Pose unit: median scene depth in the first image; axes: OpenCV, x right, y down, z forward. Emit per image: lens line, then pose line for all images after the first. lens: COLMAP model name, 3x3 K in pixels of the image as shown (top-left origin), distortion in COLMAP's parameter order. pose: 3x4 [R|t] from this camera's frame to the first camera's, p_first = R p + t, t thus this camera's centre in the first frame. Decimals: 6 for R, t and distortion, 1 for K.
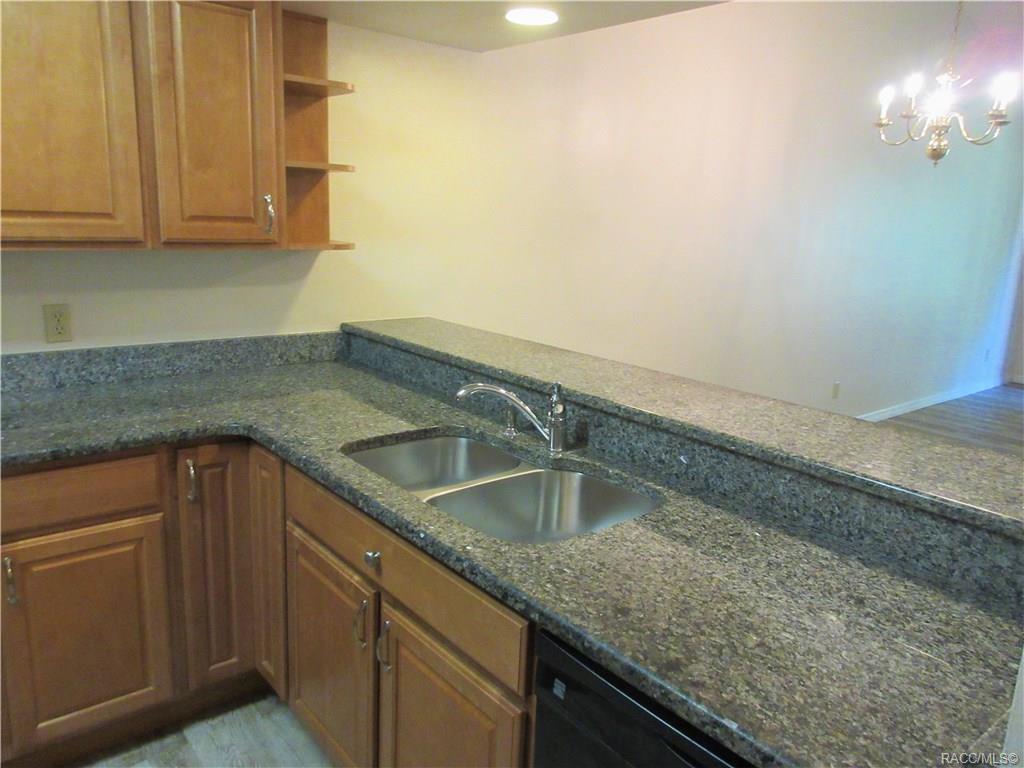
lens RADIAL K [[764.0, 0, 512.0], [0, 764.0, 384.0], [0, 0, 1]] dist [0.001176, -0.001562]
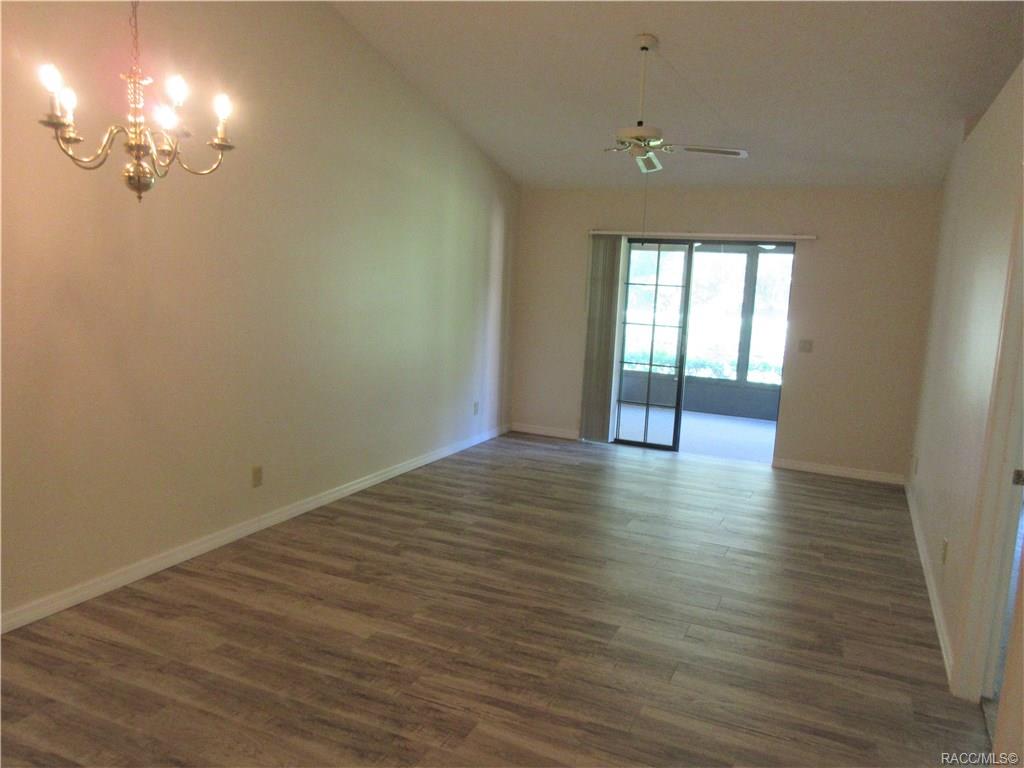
lens RADIAL K [[764.0, 0, 512.0], [0, 764.0, 384.0], [0, 0, 1]] dist [0.001176, -0.001562]
pose [[0.894618, -0.065581, 0.441993, 0.863649], [0.093200, 0.994801, -0.041038, -0.090641], [-0.437004, 0.077907, 0.896079, 0.373413]]
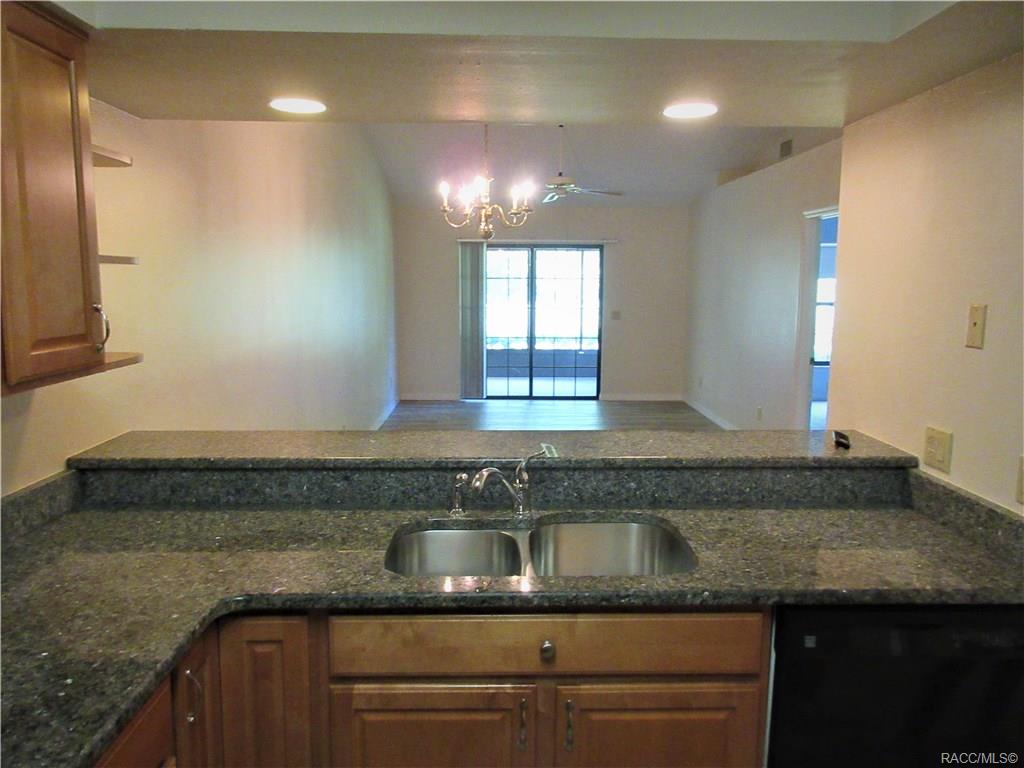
lens RADIAL K [[764.0, 0, 512.0], [0, 764.0, 384.0], [0, 0, 1]] dist [0.001176, -0.001562]
pose [[0.615456, -0.148266, 0.774100, -0.753407], [0.195900, 0.980103, 0.031970, -0.130489], [-0.763438, 0.131971, 0.632255, 0.263488]]
